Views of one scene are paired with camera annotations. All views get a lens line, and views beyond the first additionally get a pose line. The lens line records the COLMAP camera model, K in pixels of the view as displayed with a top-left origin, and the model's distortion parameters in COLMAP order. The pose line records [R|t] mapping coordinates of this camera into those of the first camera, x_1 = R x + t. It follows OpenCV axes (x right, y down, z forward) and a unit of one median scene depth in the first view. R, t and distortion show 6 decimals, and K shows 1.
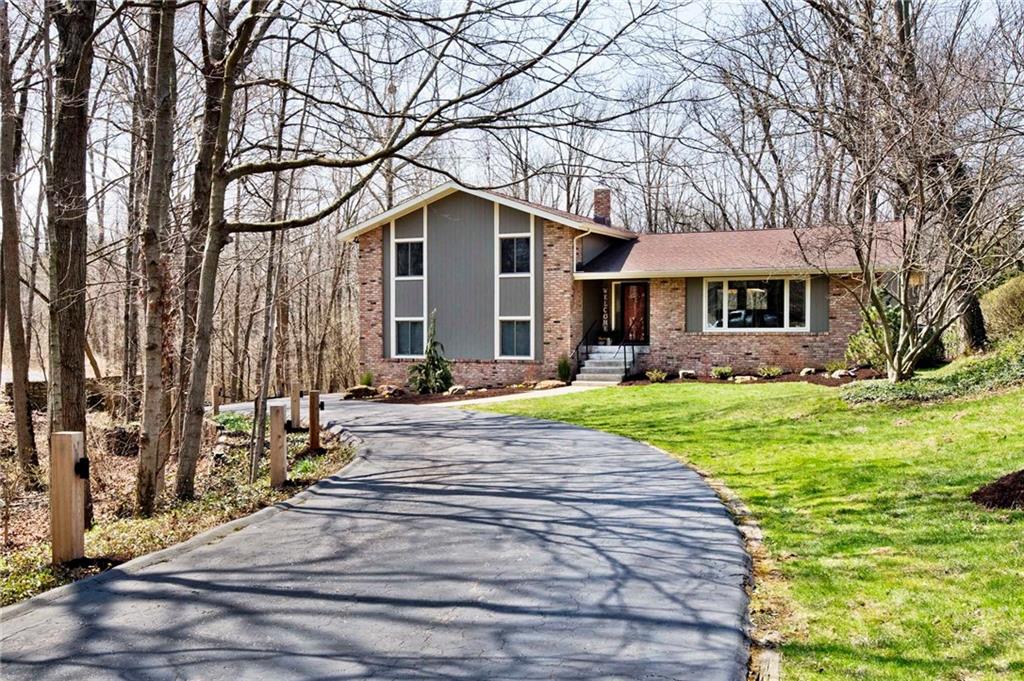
lens RADIAL K [[1044.3, 0, 511.7], [0, 1044.3, 340.8], [0, 0, 1]] dist [0.002741, 0.000000]
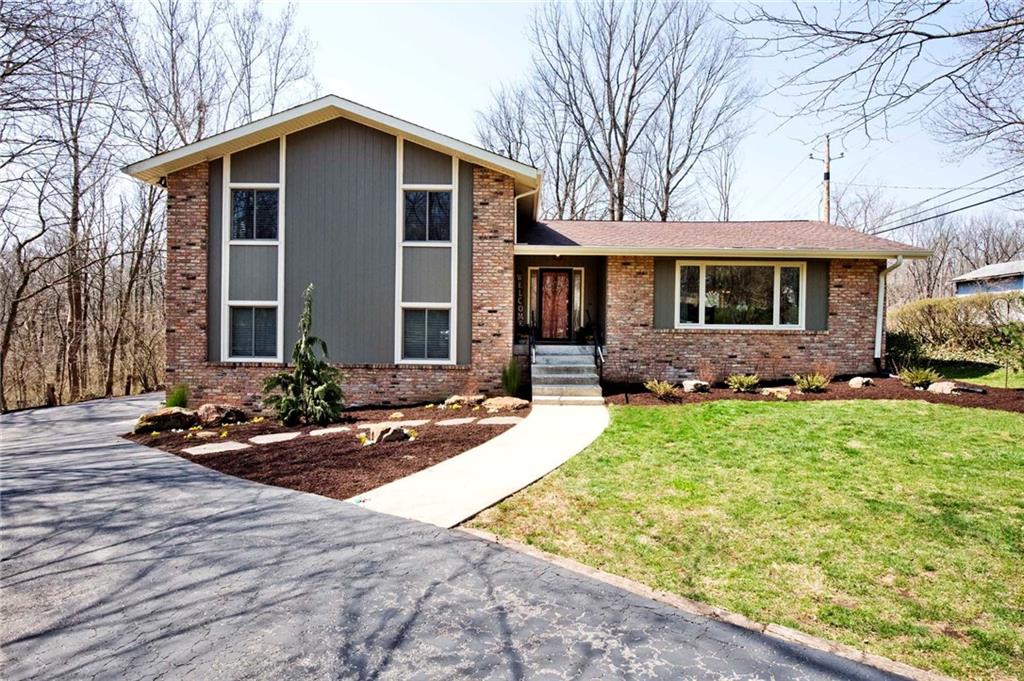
lens RADIAL K [[548.1, 0, 513.6], [0, 548.1, 335.7], [0, 0, 1]] dist [-0.001275, -0.000631]
pose [[0.909654, 0.011863, 0.415197, -0.097211], [-0.009300, 0.999923, -0.008196, 0.001360], [-0.415263, 0.003595, 0.909694, 0.645690]]
